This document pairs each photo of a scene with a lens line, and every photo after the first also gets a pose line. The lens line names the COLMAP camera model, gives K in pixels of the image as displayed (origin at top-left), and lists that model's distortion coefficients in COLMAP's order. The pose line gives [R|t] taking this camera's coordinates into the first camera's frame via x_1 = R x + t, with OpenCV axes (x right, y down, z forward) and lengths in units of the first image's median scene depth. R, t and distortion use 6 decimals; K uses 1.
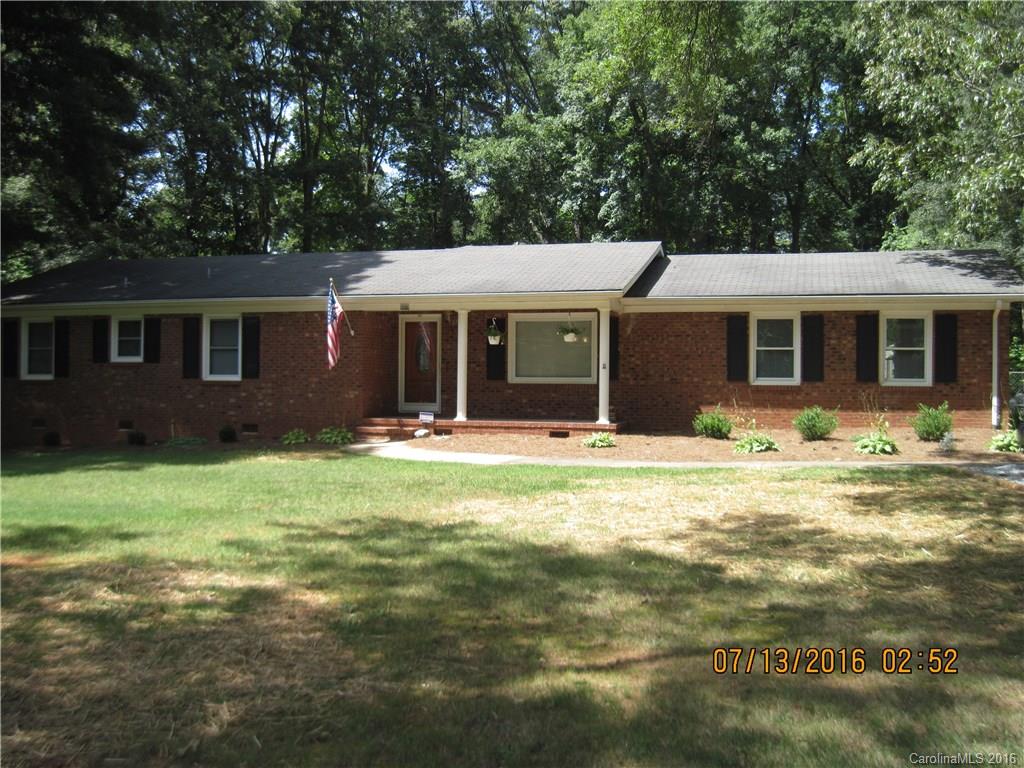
lens RADIAL K [[1043.0, 0, 512.0], [0, 1043.0, 384.0], [0, 0, 1]] dist [-0.118974, 0.027830]
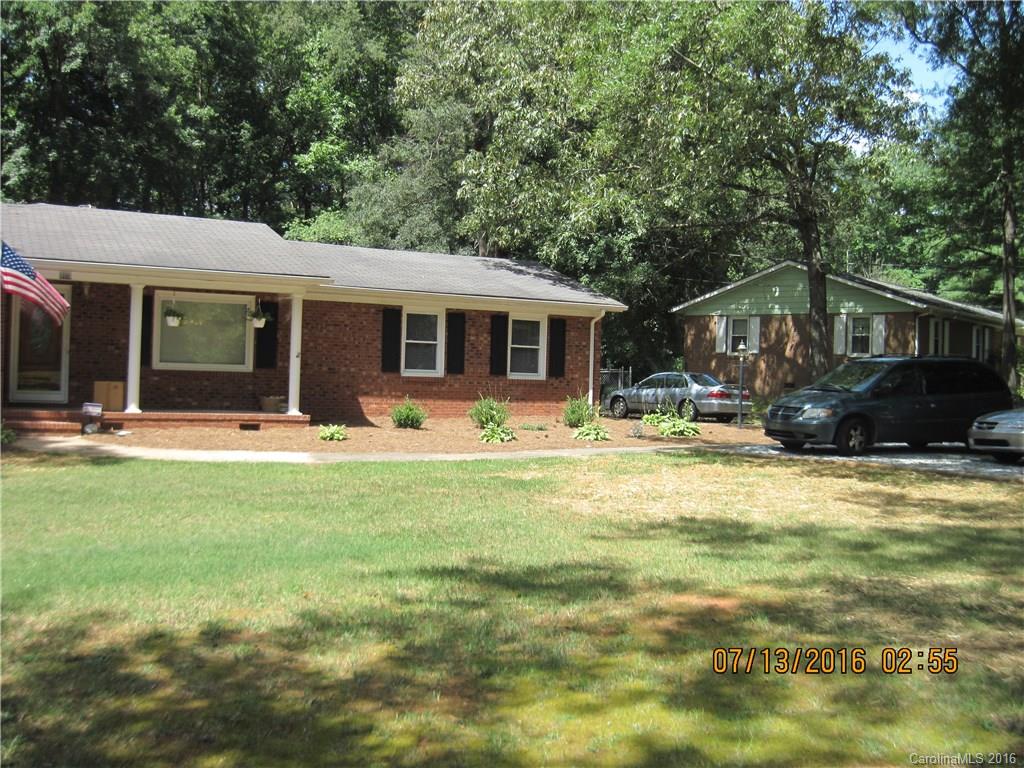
lens RADIAL K [[1067.2, 0, 512.0], [0, 1067.2, 384.0], [0, 0, 1]] dist [-0.117917, -0.003437]
pose [[0.708019, 0.008686, 0.706140, -0.449440], [-0.022612, 0.999690, 0.010375, -0.004836], [-0.705832, -0.023313, 0.707996, 0.165250]]
